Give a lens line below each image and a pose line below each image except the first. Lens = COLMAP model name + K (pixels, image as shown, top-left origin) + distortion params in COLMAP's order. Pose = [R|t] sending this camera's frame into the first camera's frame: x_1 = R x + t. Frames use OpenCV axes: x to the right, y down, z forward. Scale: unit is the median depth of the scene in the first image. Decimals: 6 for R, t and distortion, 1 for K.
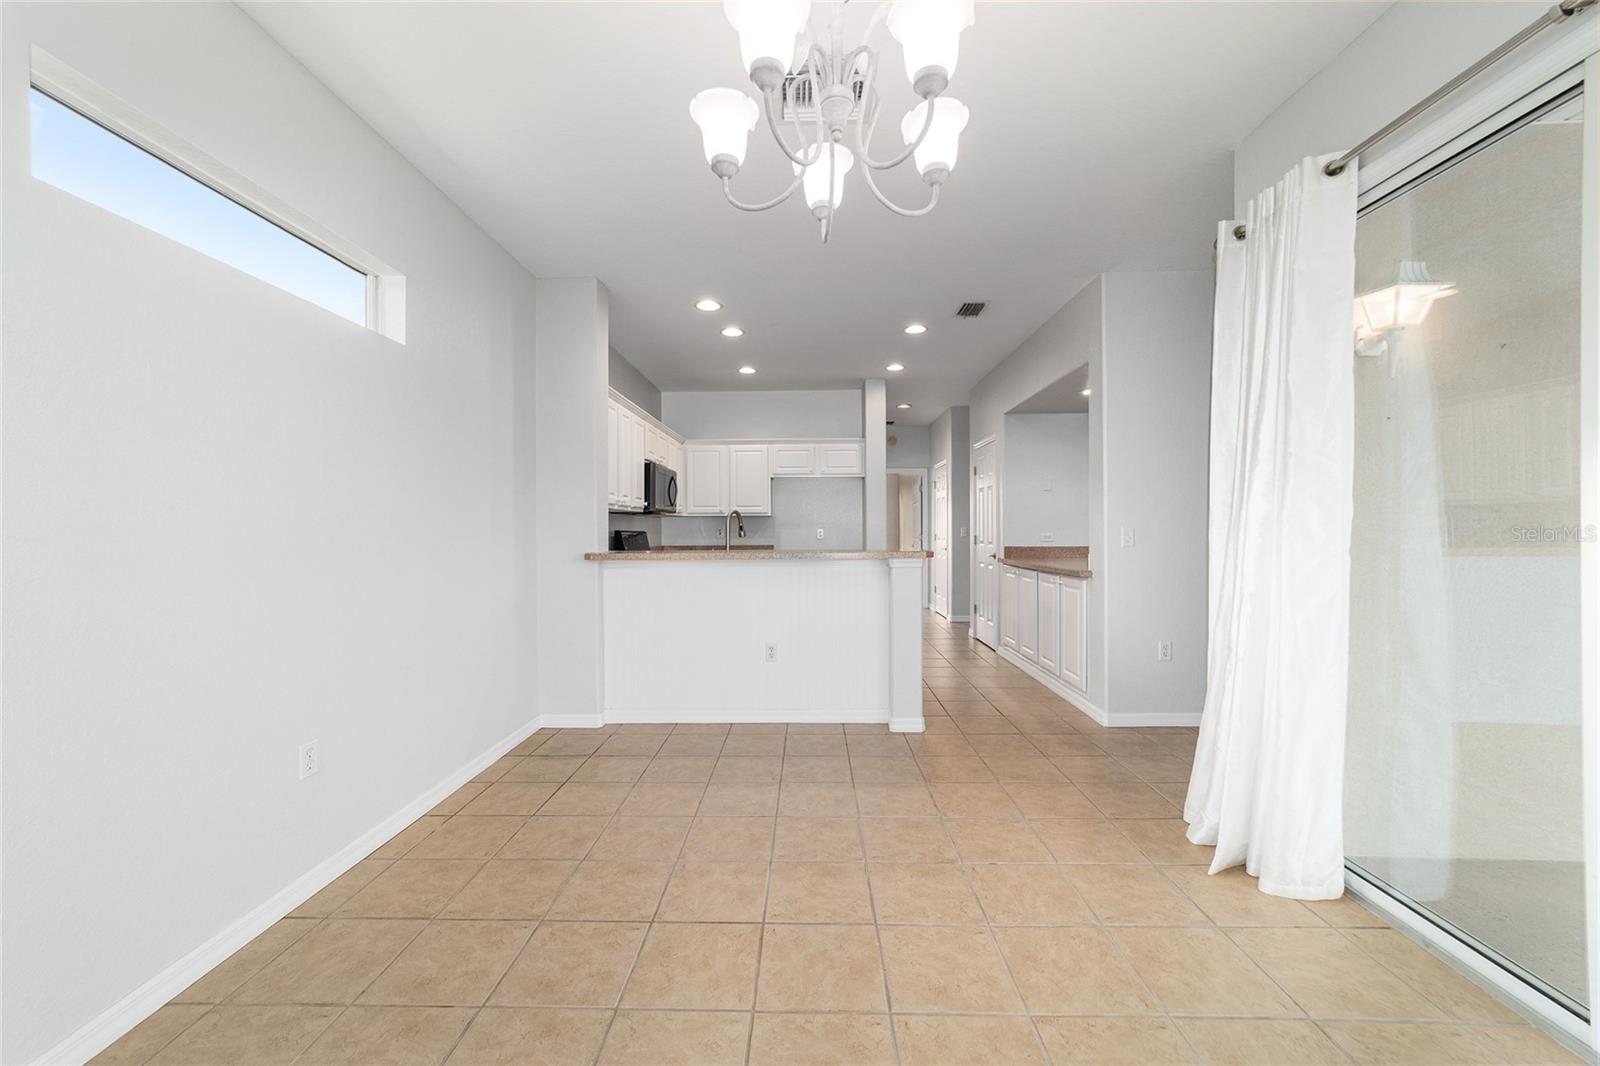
lens RADIAL K [[611.6, 0, 797.9], [0, 611.6, 537.9], [0, 0, 1]] dist [-0.013437, 0.005401]
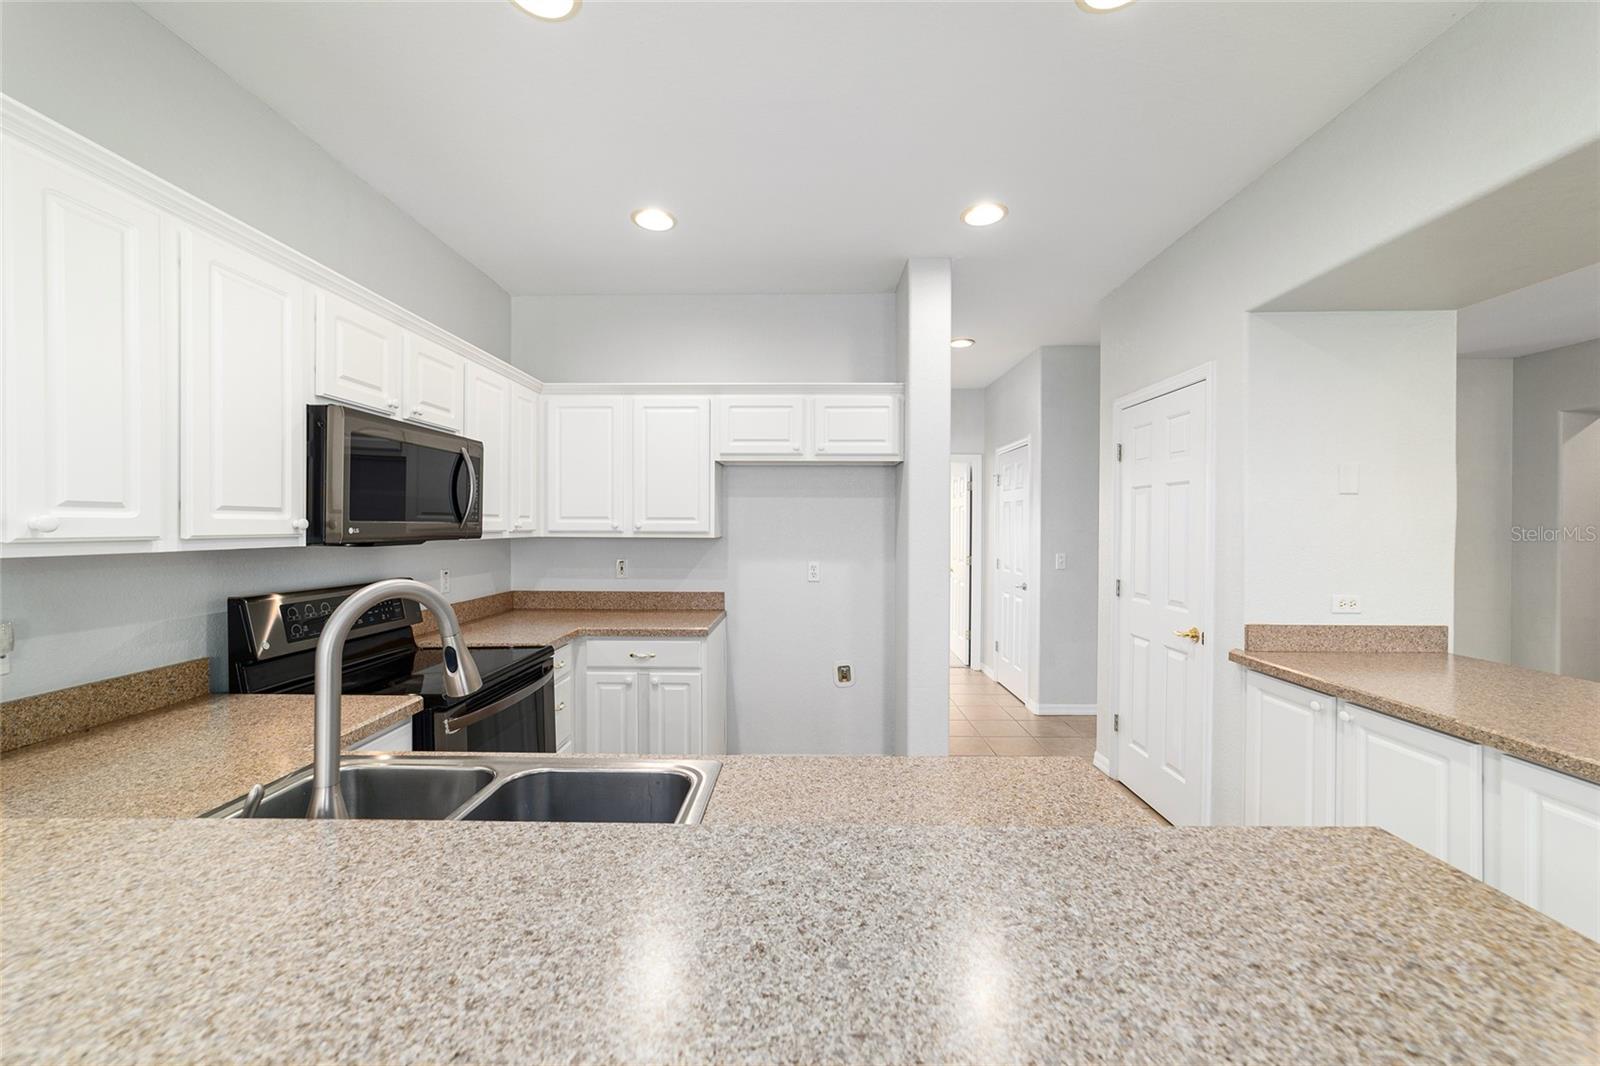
lens RADIAL K [[611.6, 0, 791.0], [0, 611.6, 525.9], [0, 0, 1]] dist [-0.013437, 0.005401]
pose [[0.999975, 0.007033, 0.000700, 0.017195], [-0.007025, 0.999915, -0.010963, -0.041437], [-0.000777, 0.010958, 0.999940, 0.505496]]
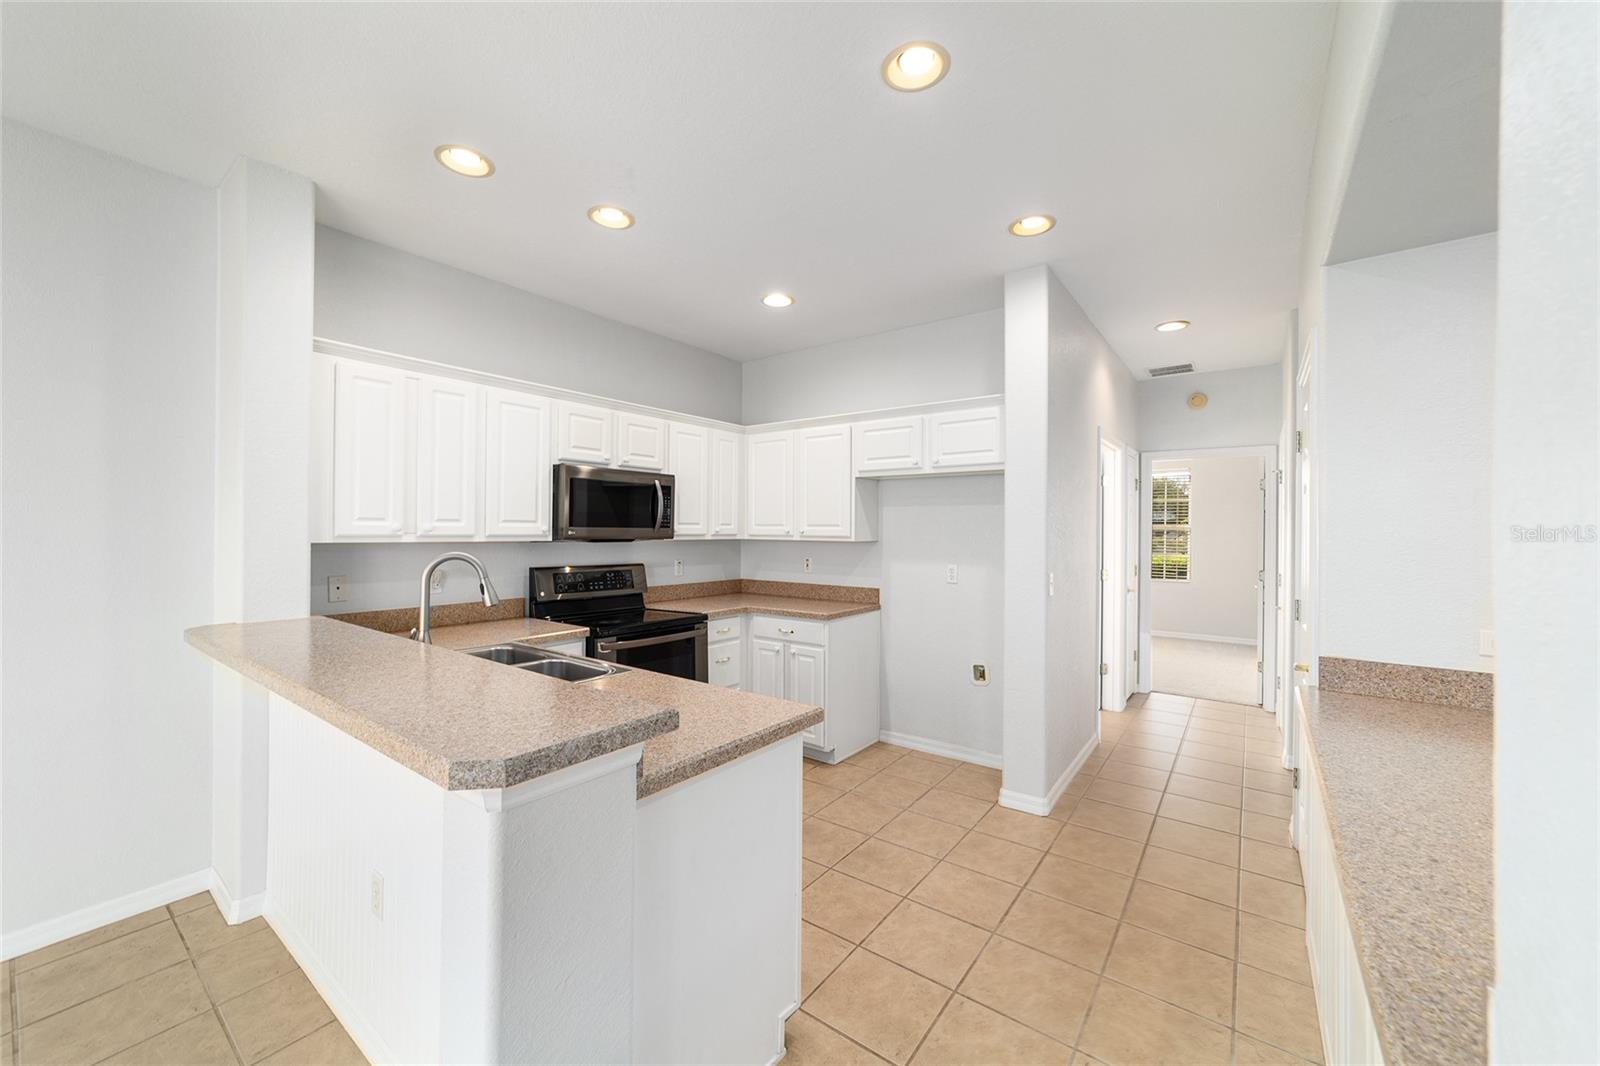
lens RADIAL K [[611.6, 0, 799.5], [0, 611.6, 529.2], [0, 0, 1]] dist [-0.013437, 0.005401]
pose [[0.813175, 0.008395, -0.581959, 0.258876], [-0.017083, 0.999809, -0.009448, -0.042231], [0.581769, 0.017624, 0.813163, 0.486464]]
